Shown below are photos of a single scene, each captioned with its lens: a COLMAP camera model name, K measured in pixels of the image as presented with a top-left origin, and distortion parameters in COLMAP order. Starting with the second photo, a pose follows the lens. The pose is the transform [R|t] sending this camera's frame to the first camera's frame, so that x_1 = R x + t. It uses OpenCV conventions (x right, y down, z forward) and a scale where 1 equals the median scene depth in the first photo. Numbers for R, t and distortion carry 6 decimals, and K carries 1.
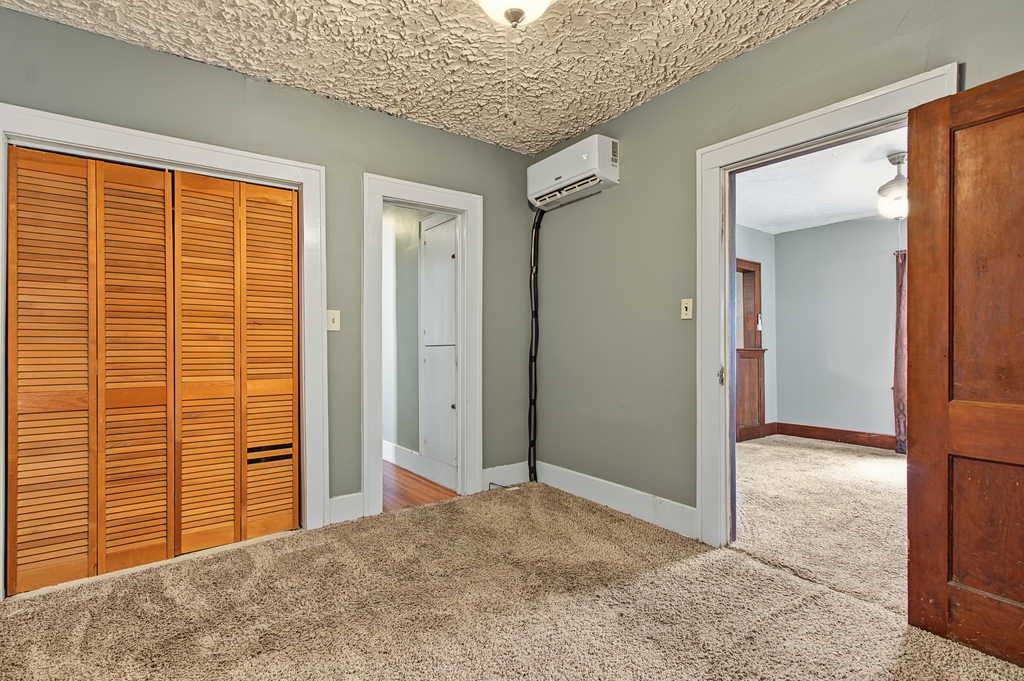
lens RADIAL K [[494.1, 0, 511.5], [0, 494.1, 351.1], [0, 0, 1]] dist [0.000297, -0.000221]
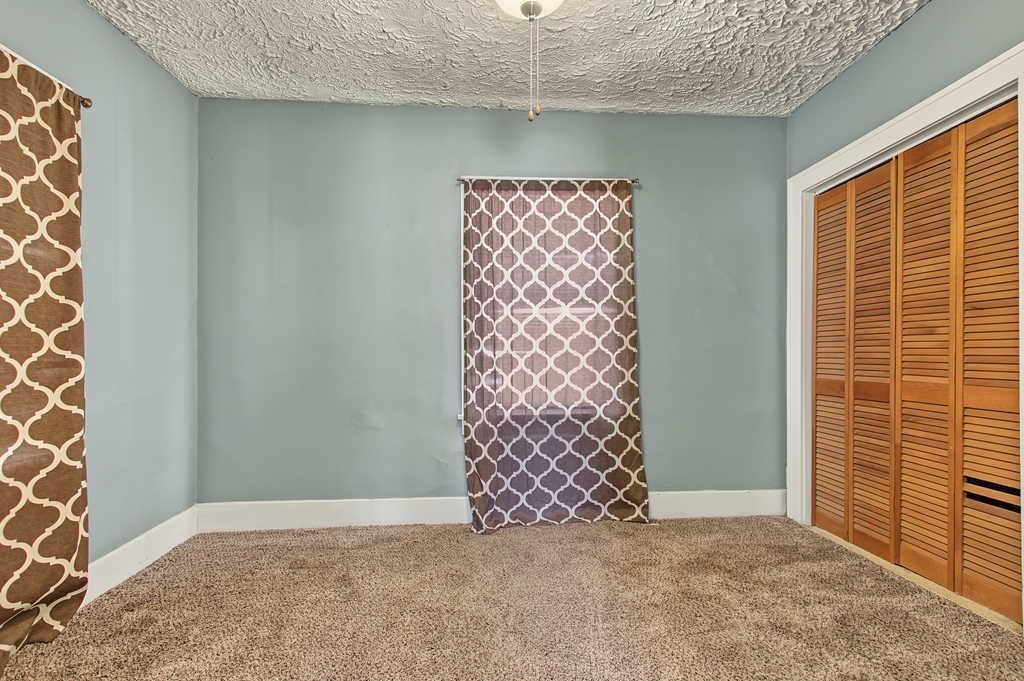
lens RADIAL K [[494.1, 0, 511.5], [0, 494.1, 351.1], [0, 0, 1]] dist [0.000297, -0.000221]
pose [[-0.546361, 0.009281, -0.837499, 0.511496], [0.003496, 0.999955, 0.008801, -0.003509], [0.837543, 0.001881, -0.546368, 0.900051]]
